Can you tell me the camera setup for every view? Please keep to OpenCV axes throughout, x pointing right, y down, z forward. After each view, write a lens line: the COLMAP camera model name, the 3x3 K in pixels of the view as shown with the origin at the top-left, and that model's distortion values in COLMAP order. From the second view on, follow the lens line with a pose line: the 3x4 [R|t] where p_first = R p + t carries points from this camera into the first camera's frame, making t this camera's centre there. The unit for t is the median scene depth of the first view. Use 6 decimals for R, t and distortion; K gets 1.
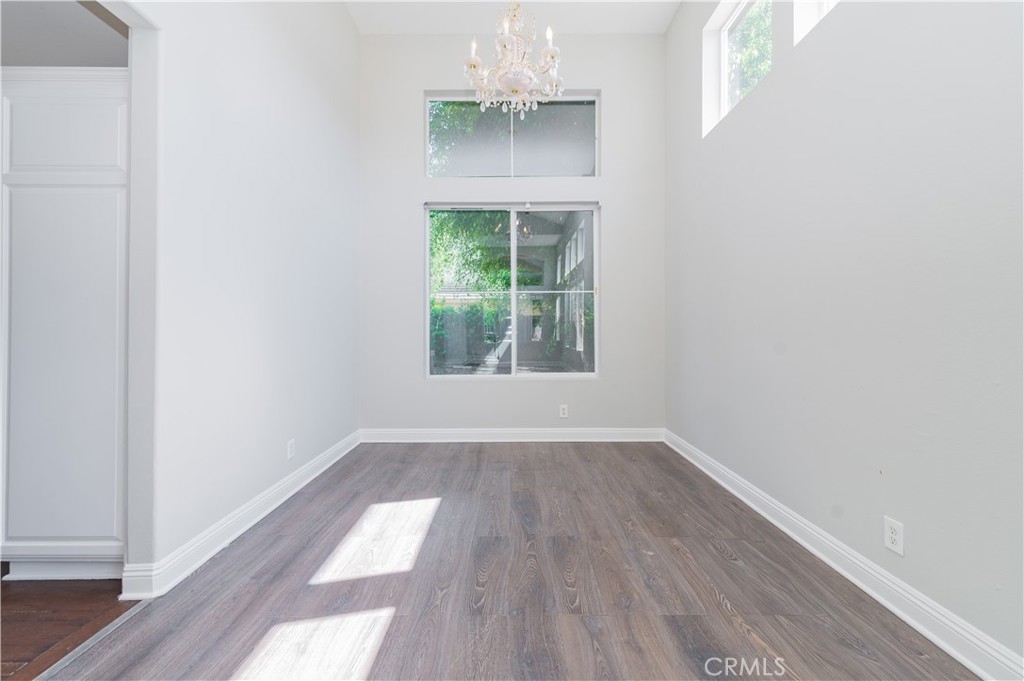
lens RADIAL K [[404.1, 0, 511.2], [0, 404.1, 326.0], [0, 0, 1]] dist [0.019756, -0.005835]
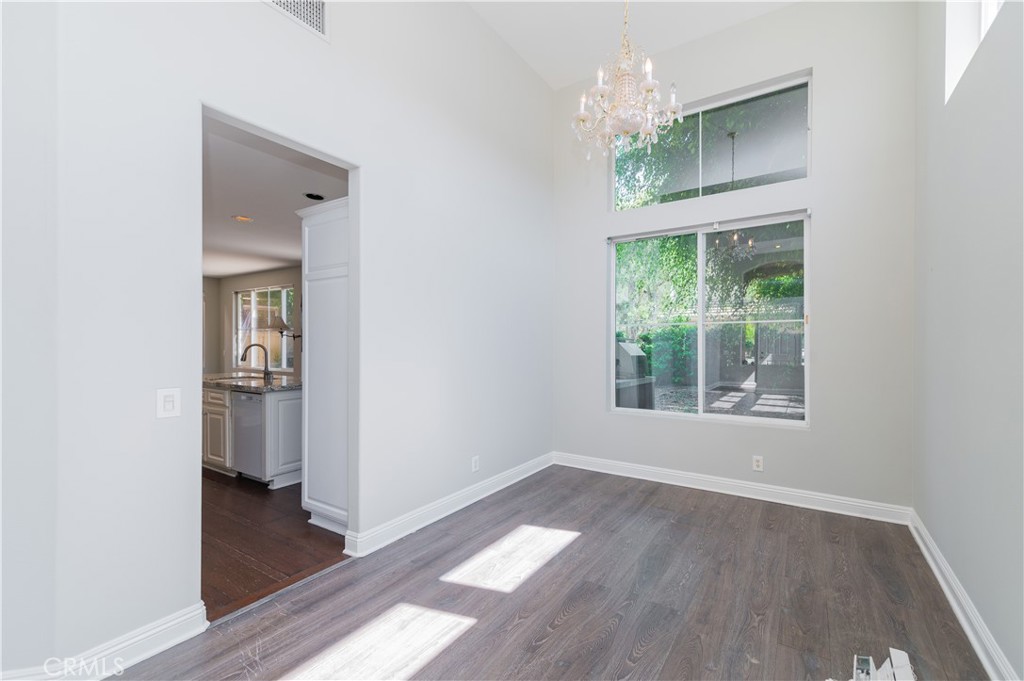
lens RADIAL K [[417.7, 0, 556.6], [0, 417.7, 345.4], [0, 0, 1]] dist [0.012771, -0.000108]
pose [[0.862281, 0.004861, -0.506407, 0.313763], [0.000686, 0.999942, 0.010766, -0.069185], [0.506430, -0.009631, 0.862227, 0.045177]]
